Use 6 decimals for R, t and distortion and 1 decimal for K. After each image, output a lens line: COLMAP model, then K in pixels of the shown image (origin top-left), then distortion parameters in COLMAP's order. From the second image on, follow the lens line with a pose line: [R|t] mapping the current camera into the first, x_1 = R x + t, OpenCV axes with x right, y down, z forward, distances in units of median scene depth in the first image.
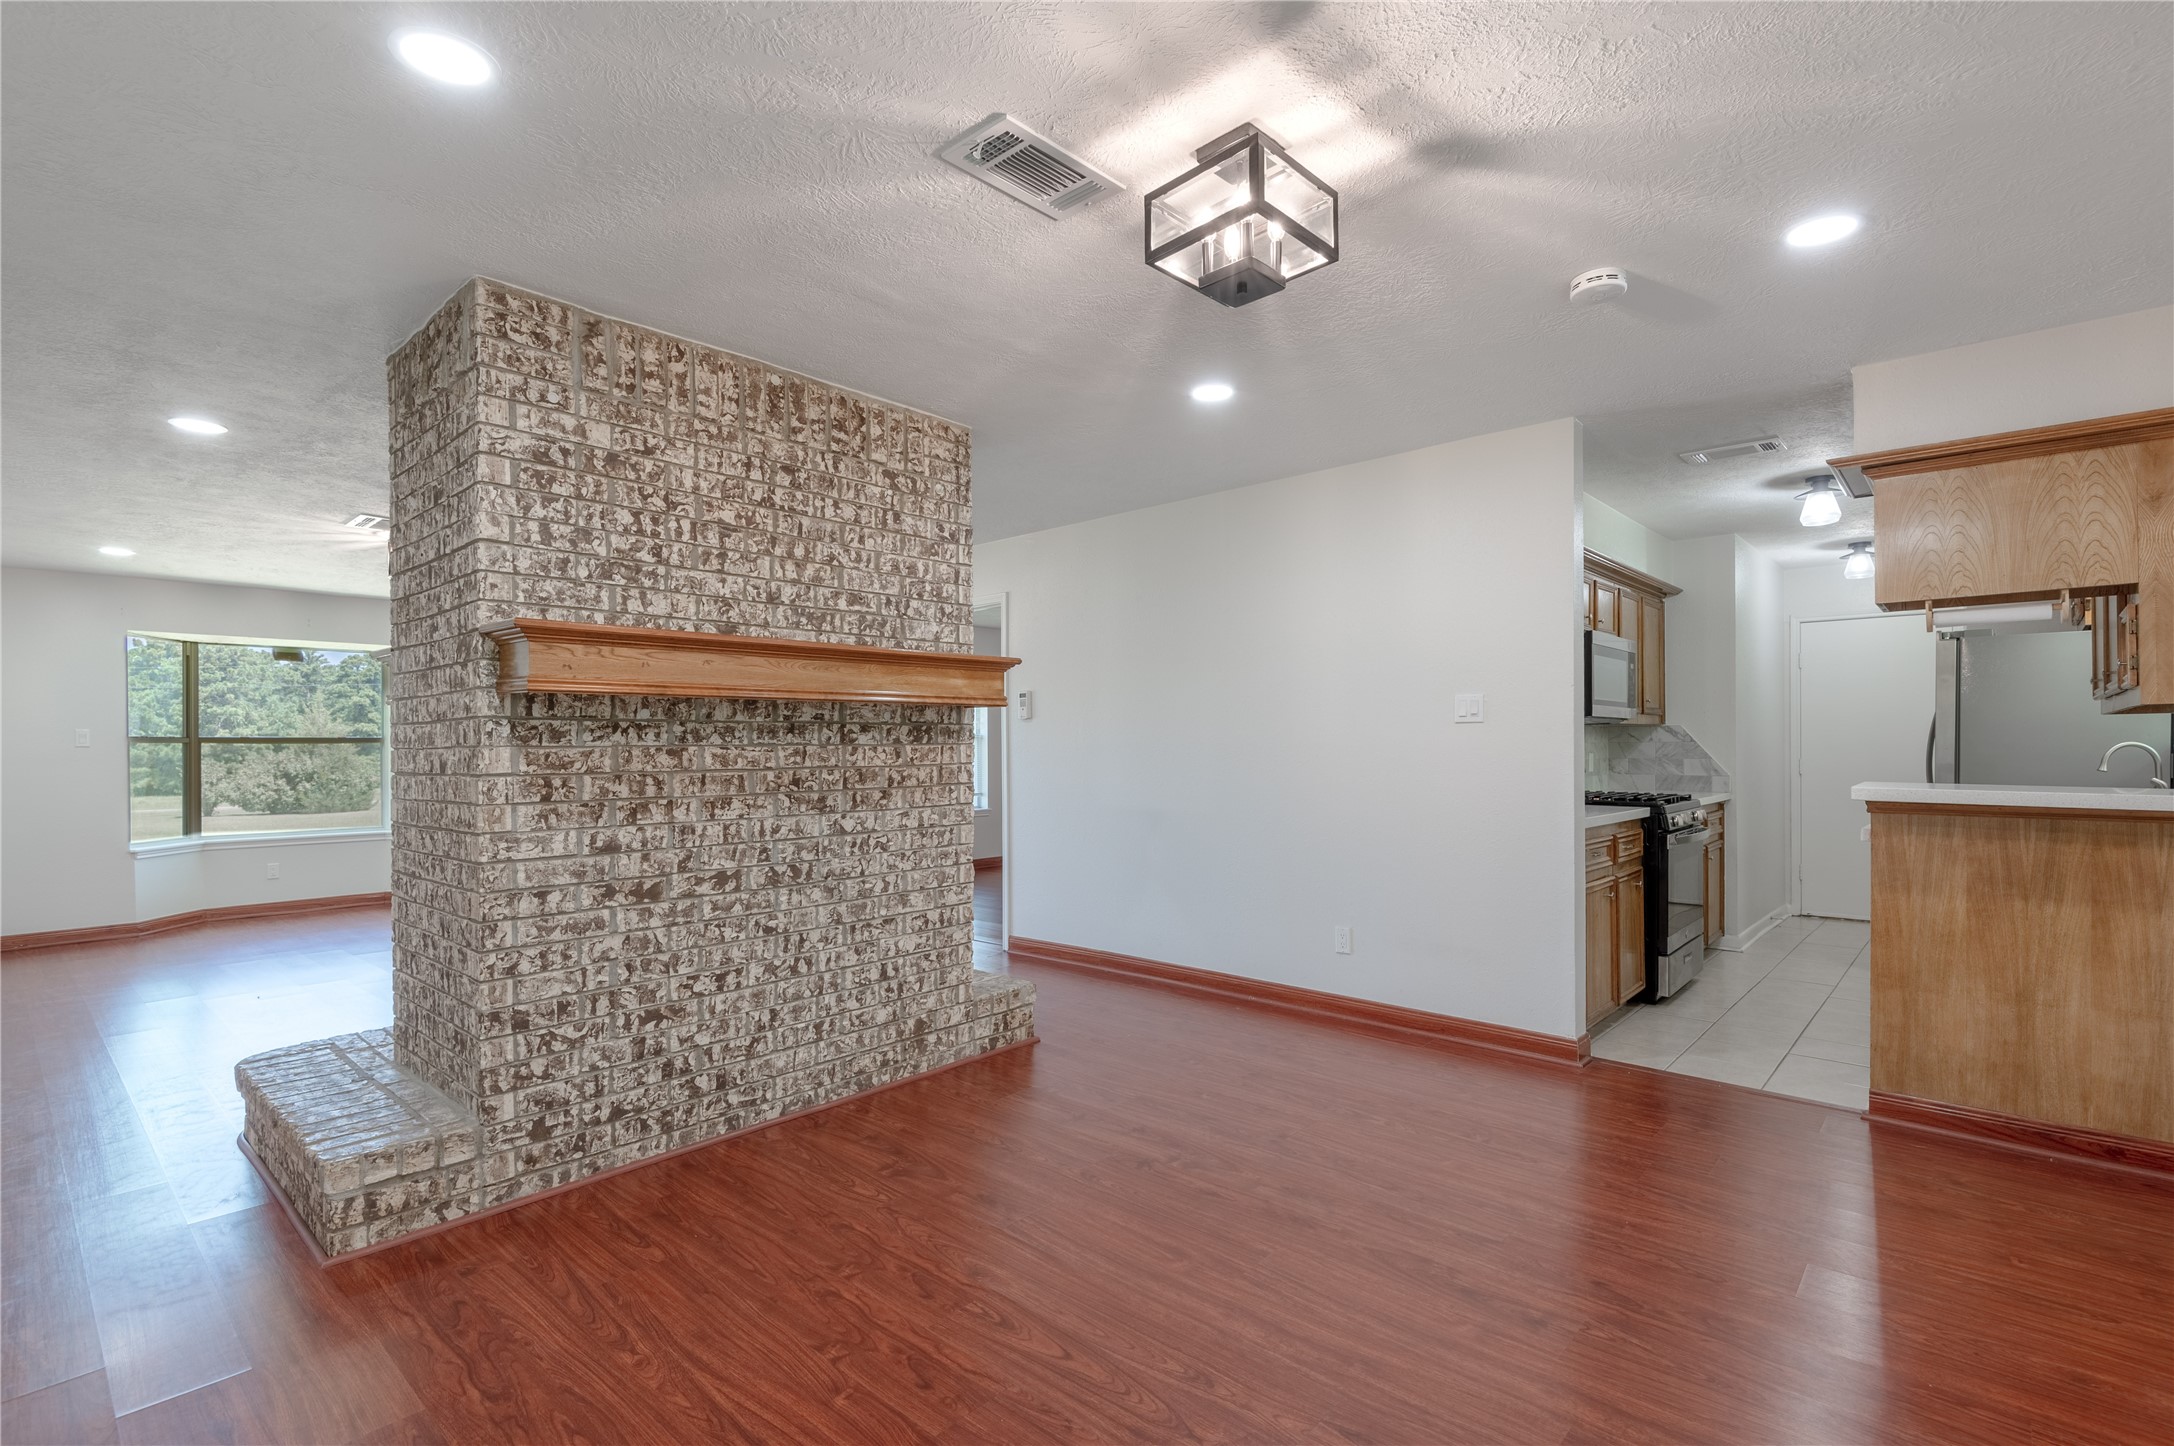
lens RADIAL K [[1024.1, 0, 1080.2], [0, 1024.1, 754.9], [0, 0, 1]] dist [0.002623, -0.000040]
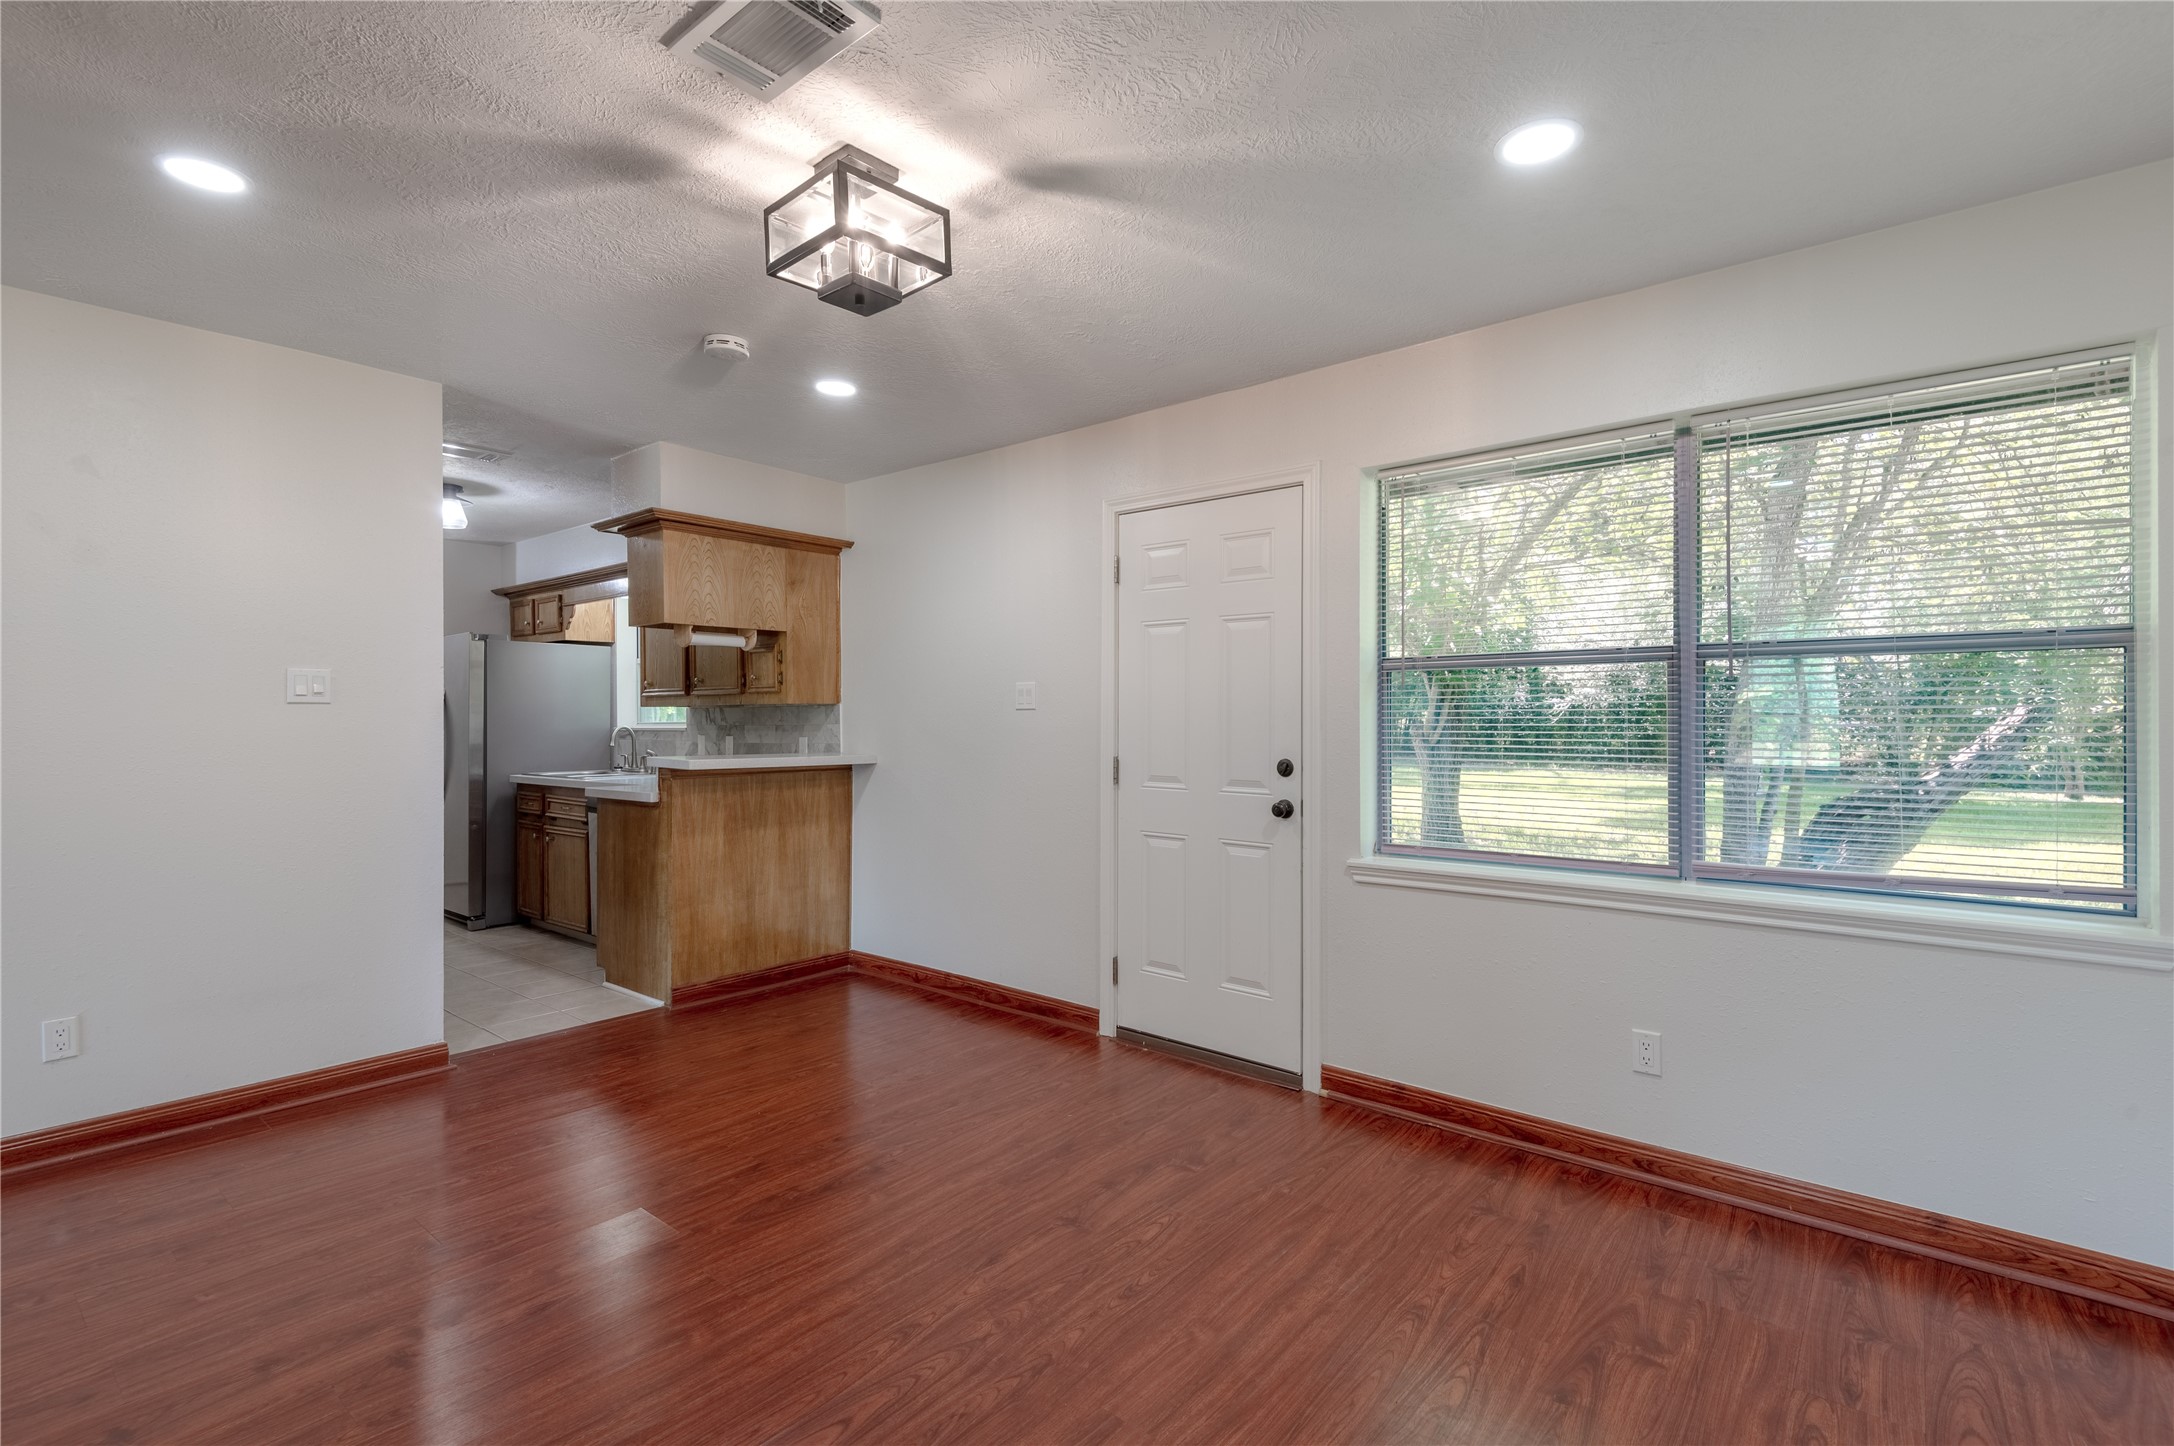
lens RADIAL K [[1000.8, 0, 1128.6], [0, 1000.8, 718.1], [0, 0, 1]] dist [0.000245, -0.000117]
pose [[-0.095620, 0.004372, 0.995408, -0.595073], [0.010708, 0.999937, -0.003363, -0.013007], [-0.995360, 0.010338, -0.095661, 0.547735]]
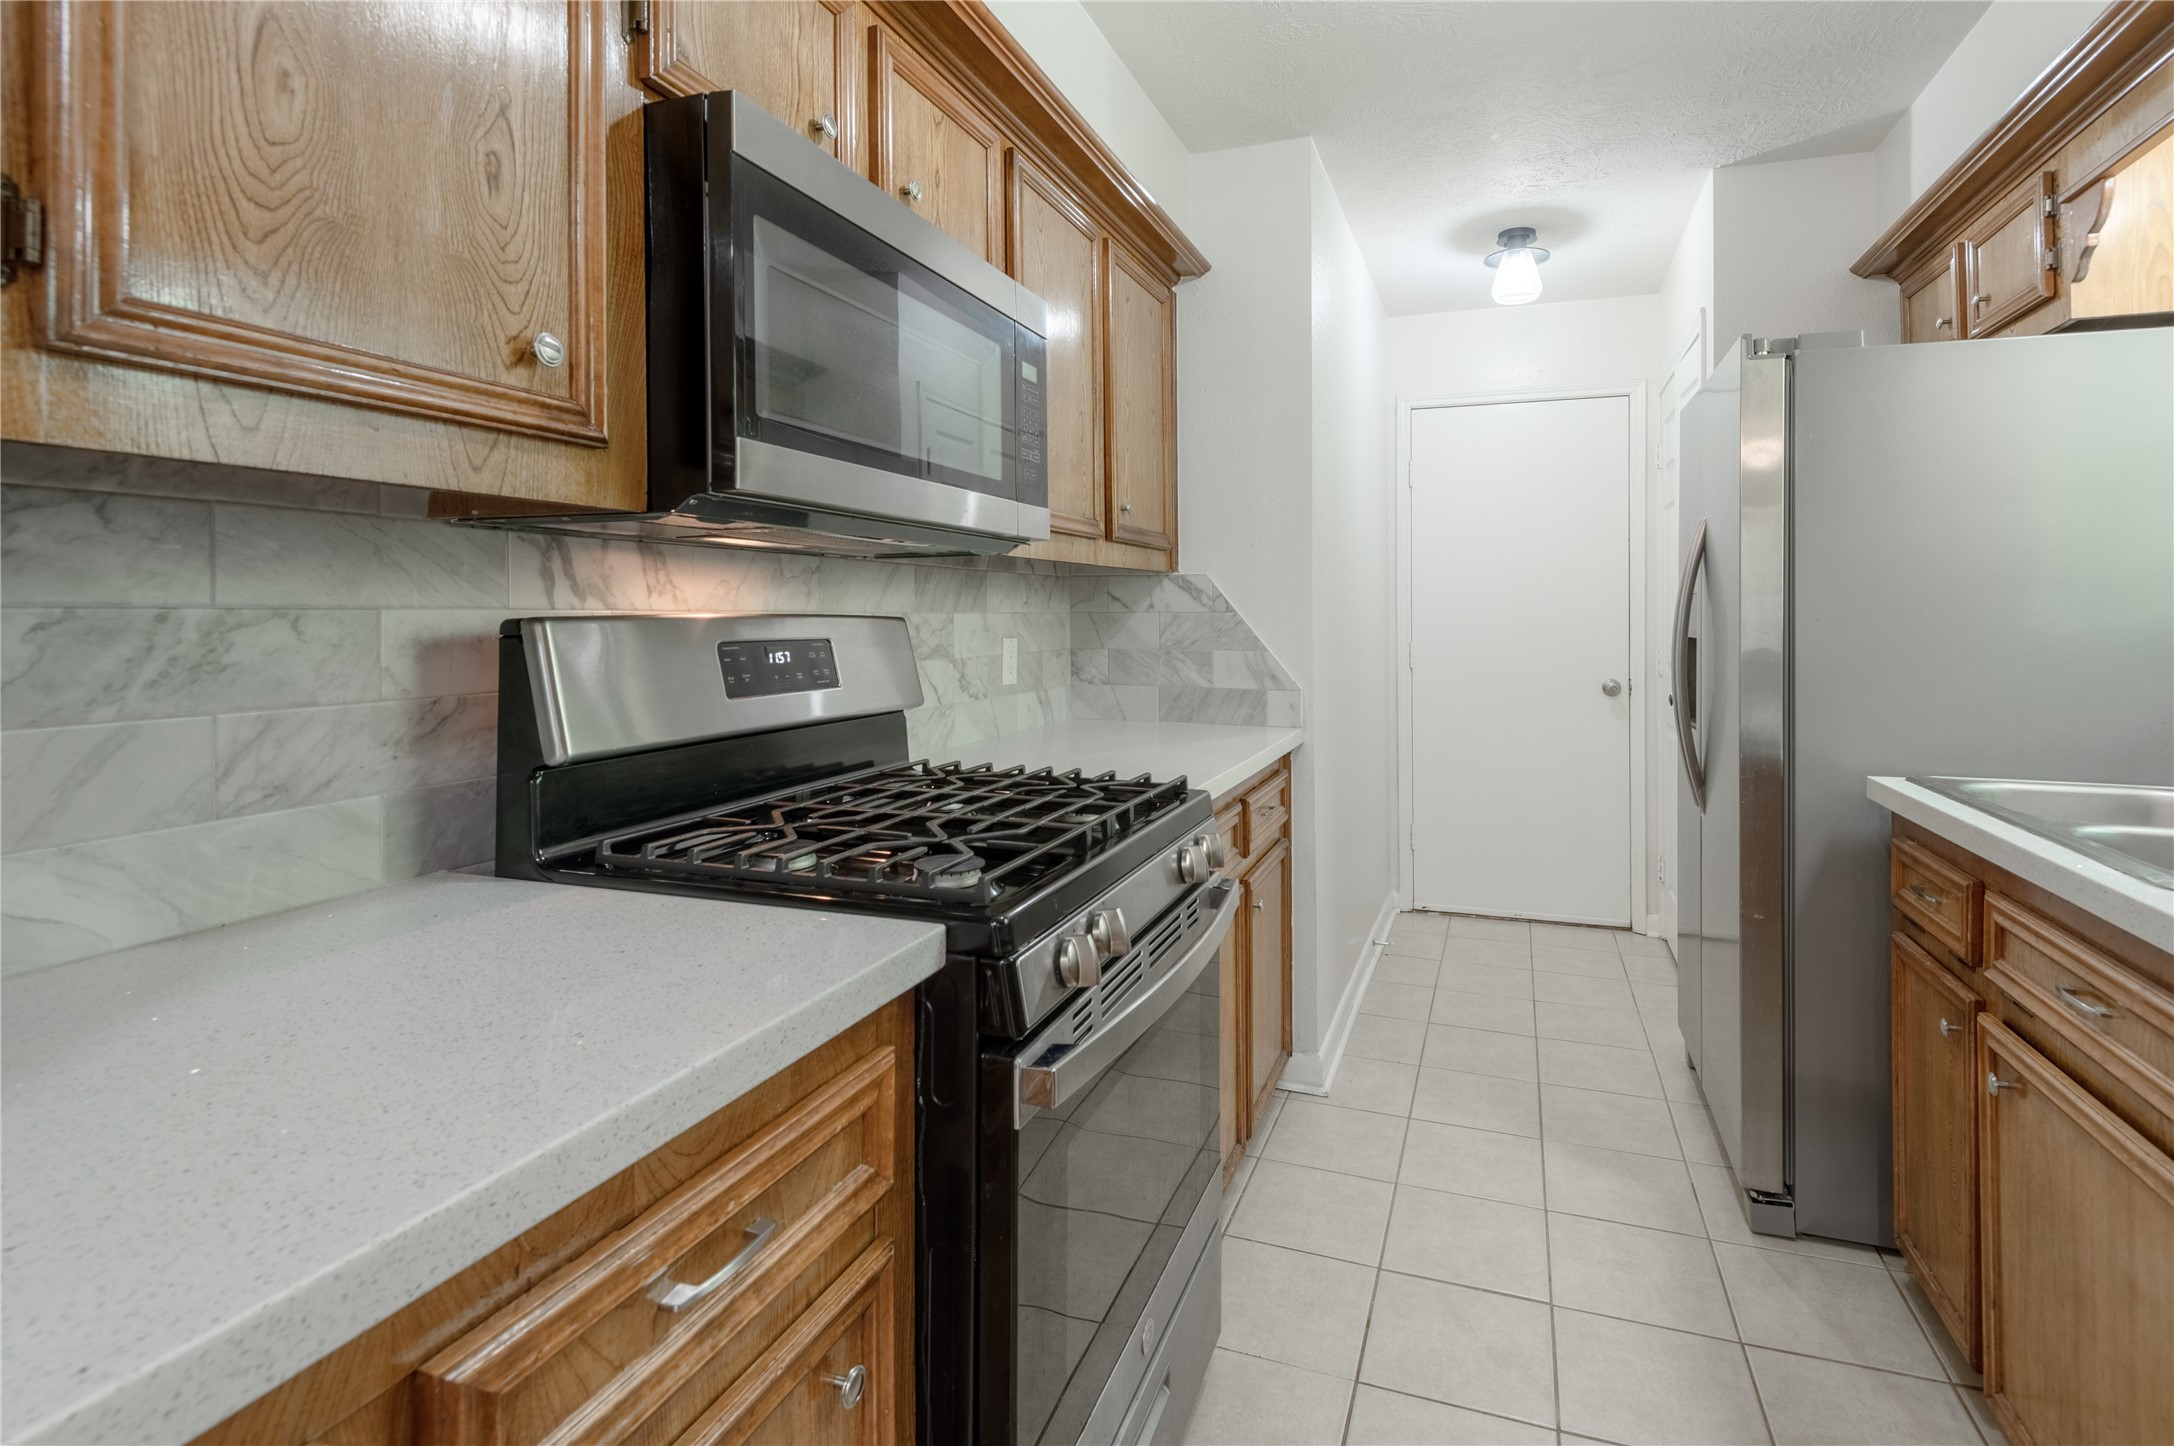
lens RADIAL K [[1006.0, 0, 1207.6], [0, 1006.0, 607.7], [0, 0, 1]] dist [0.015544, -0.000732]
pose [[0.899770, 0.005152, 0.436335, 0.743478], [0.001147, 0.999899, -0.014171, -0.015443], [-0.436364, 0.013251, 0.899673, 1.144404]]
